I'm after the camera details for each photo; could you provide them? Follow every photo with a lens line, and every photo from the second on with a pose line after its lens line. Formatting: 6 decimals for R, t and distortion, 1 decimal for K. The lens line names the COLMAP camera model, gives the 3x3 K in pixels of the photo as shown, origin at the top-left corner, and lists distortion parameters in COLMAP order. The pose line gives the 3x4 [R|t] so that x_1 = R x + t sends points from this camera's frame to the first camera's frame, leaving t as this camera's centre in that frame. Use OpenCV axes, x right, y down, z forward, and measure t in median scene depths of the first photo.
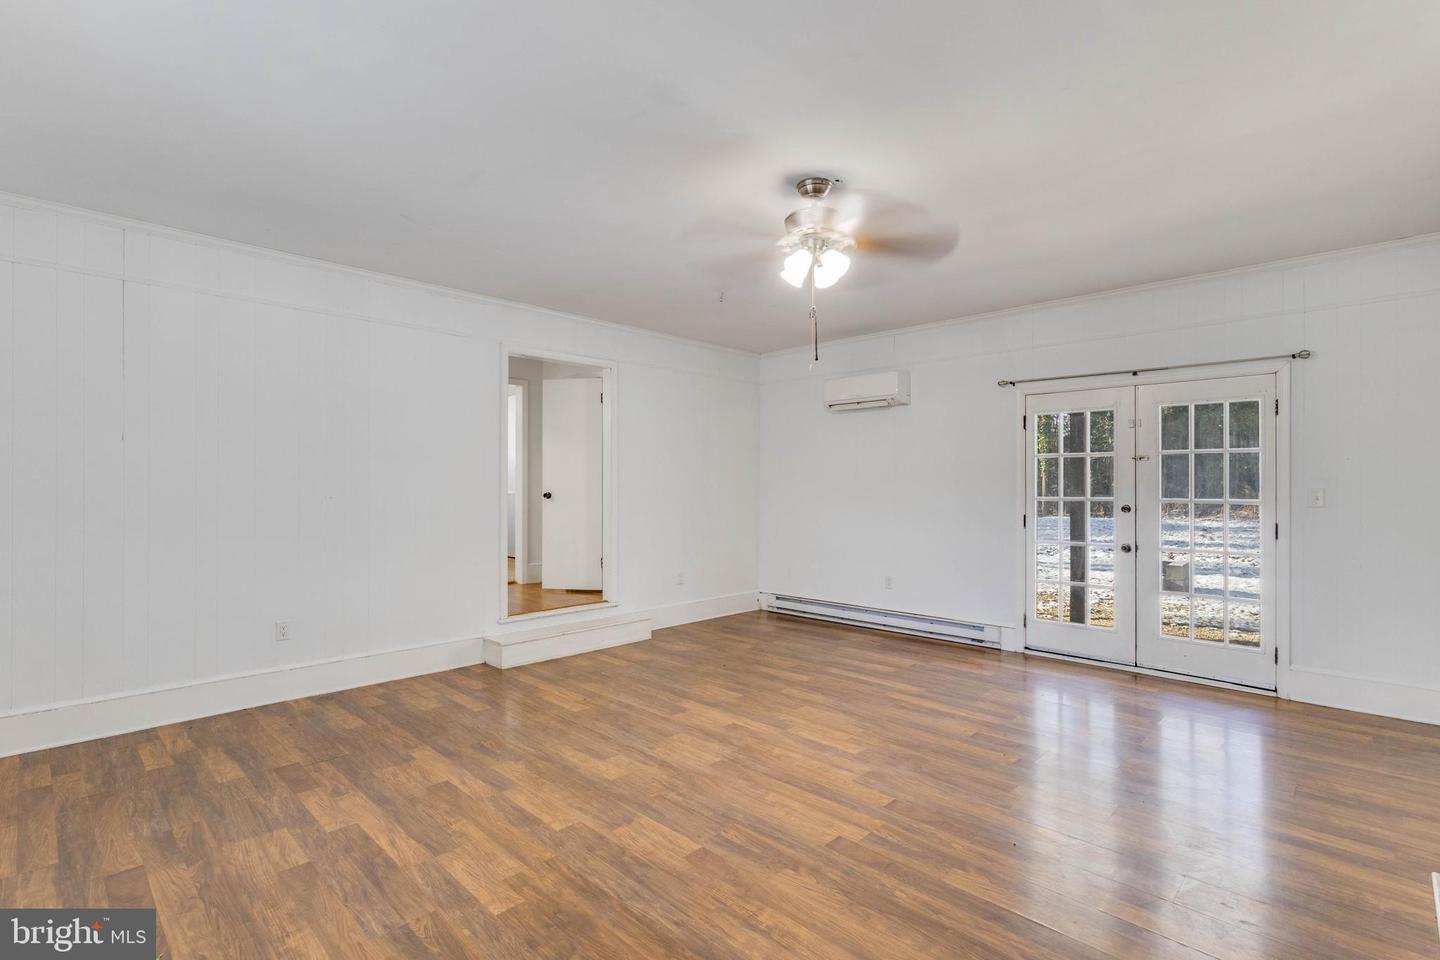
lens RADIAL K [[669.7, 0, 717.2], [0, 669.7, 472.4], [0, 0, 1]] dist [0.000209, 0.003971]
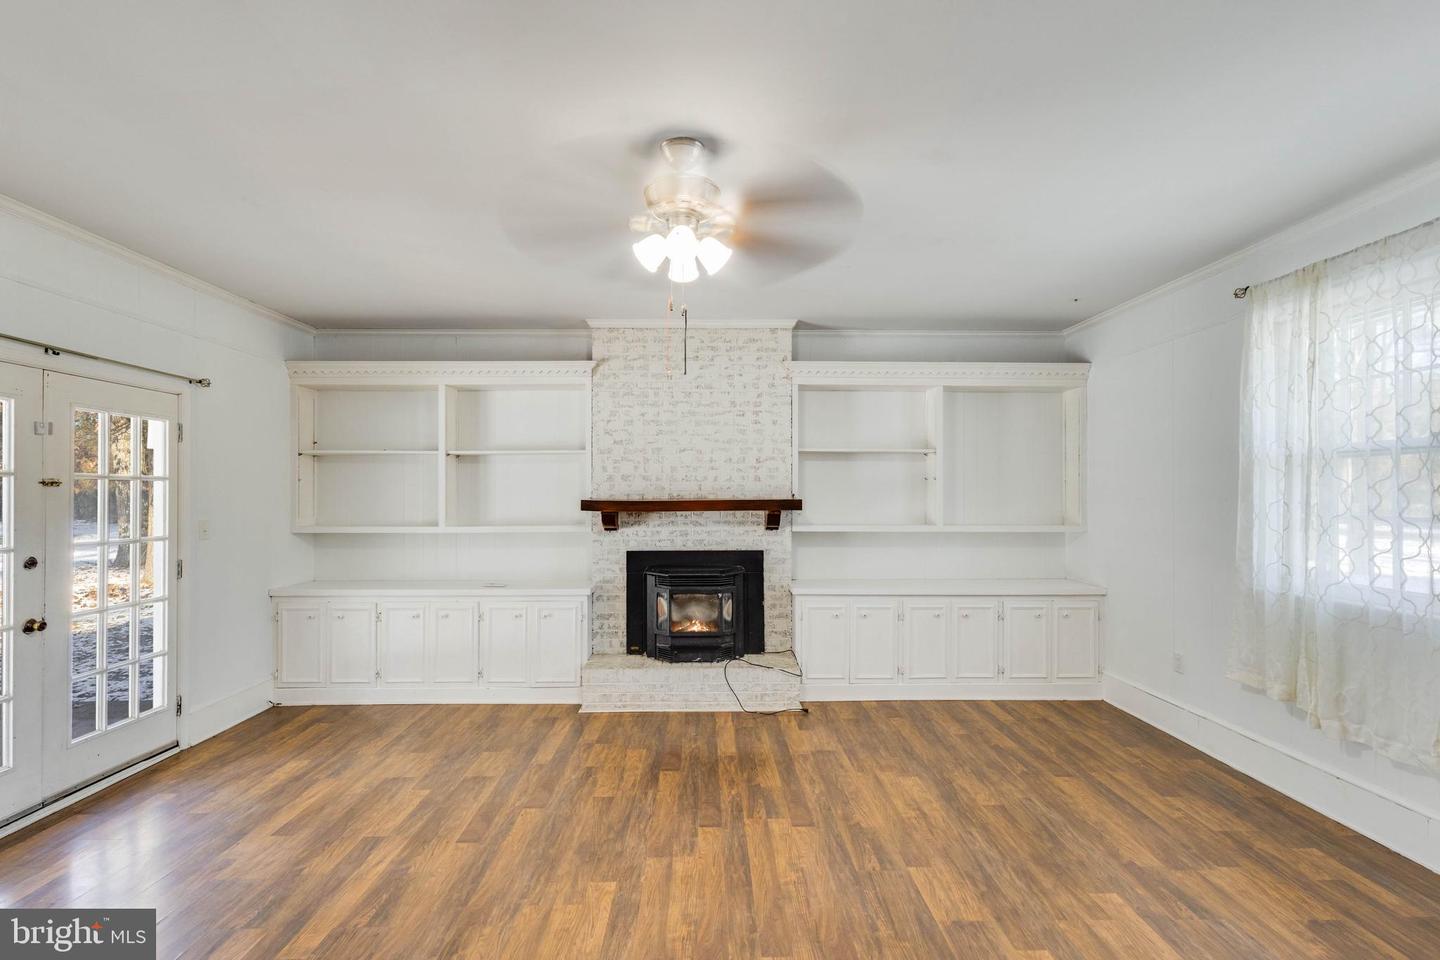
lens RADIAL K [[669.7, 0, 713.3], [0, 669.7, 492.2], [0, 0, 1]] dist [0.000209, 0.003971]
pose [[-0.711379, 0.000949, 0.702808, -0.403289], [-0.014276, 0.999773, -0.015801, -0.016282], [-0.702663, -0.021274, -0.711204, 1.443051]]
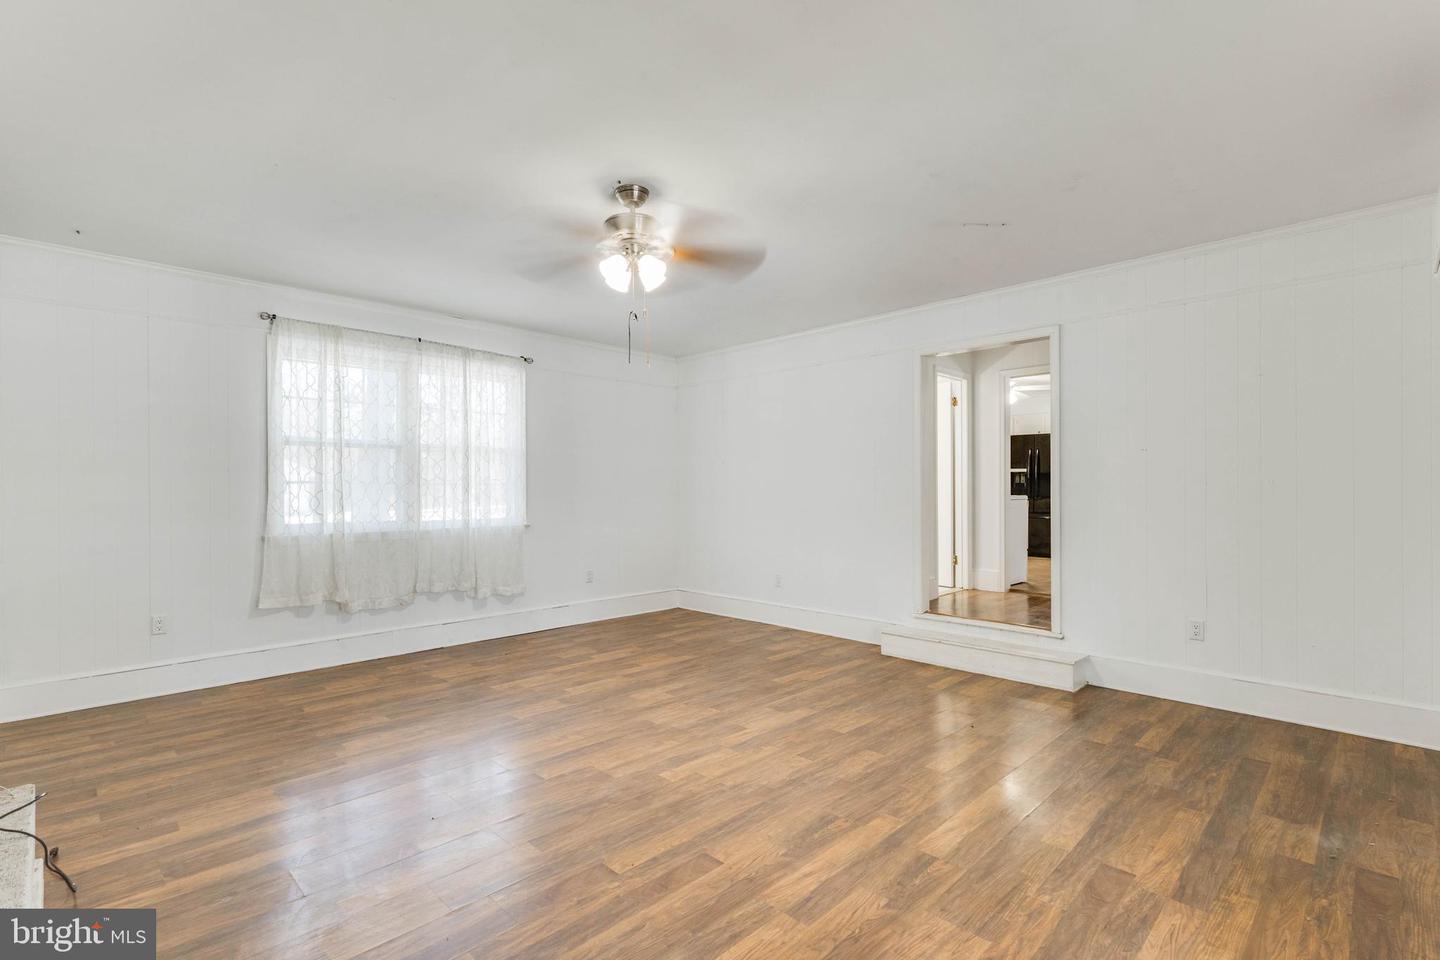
lens RADIAL K [[673.1, 0, 718.8], [0, 673.1, 480.8], [0, 0, 1]] dist [0.004010, 0.004949]
pose [[-0.008058, -0.012071, -0.999895, 1.113144], [0.025296, 0.999605, -0.012272, 0.027634], [0.999648, -0.025392, -0.007750, 1.074676]]
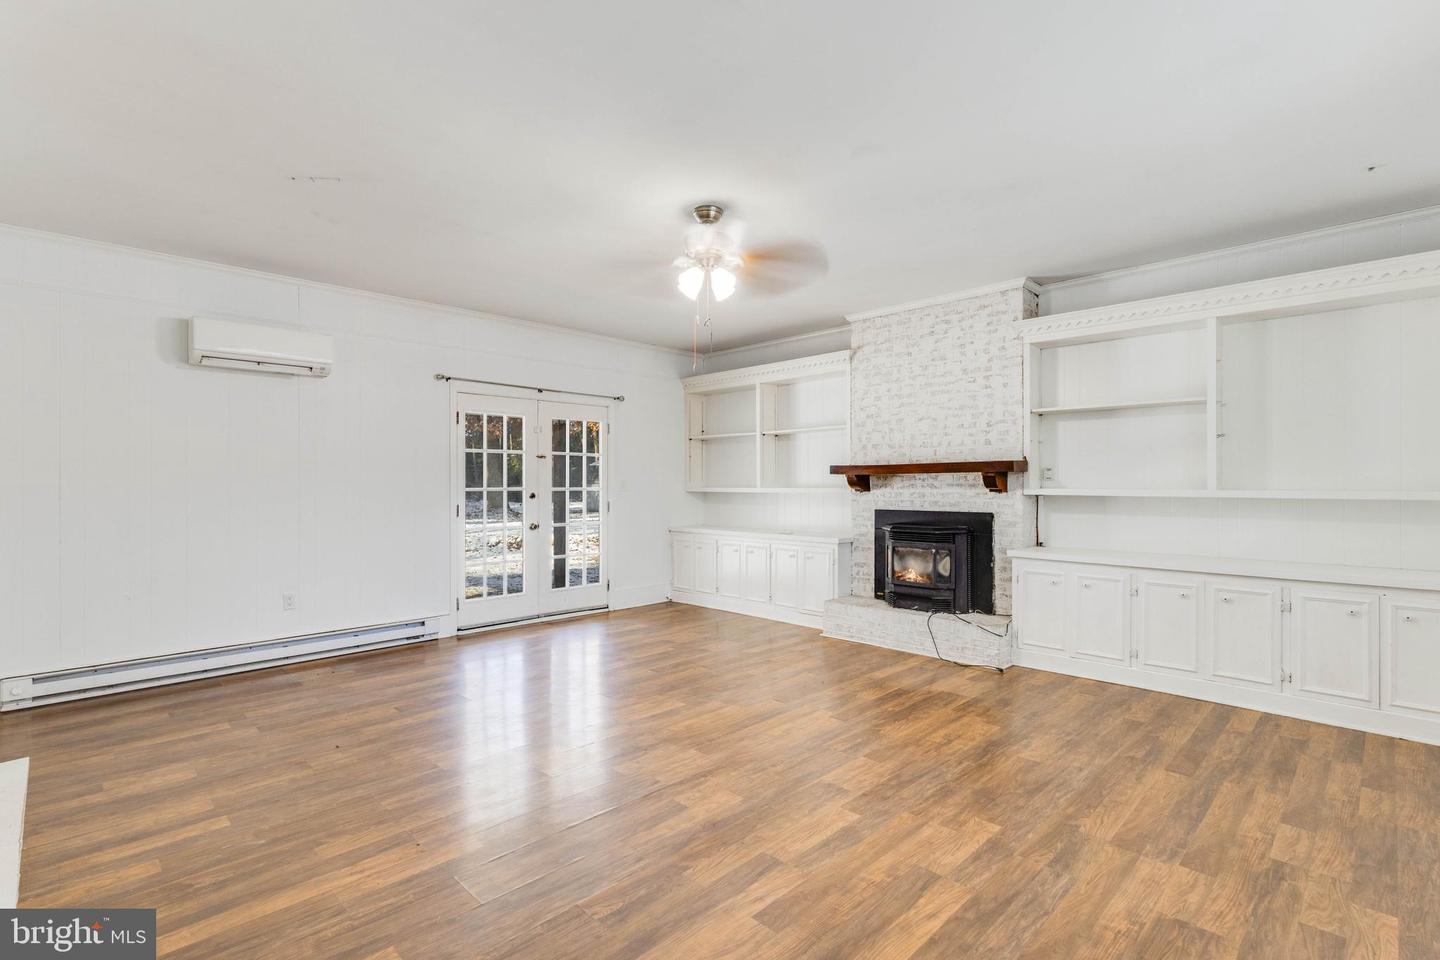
lens RADIAL K [[669.7, 0, 711.7], [0, 669.7, 479.6], [0, 0, 1]] dist [0.000209, 0.003971]
pose [[0.019194, 0.005015, 0.999803, -0.941370], [-0.019438, 0.999800, -0.004642, 0.031956], [-0.999627, -0.019345, 0.019287, 0.918170]]
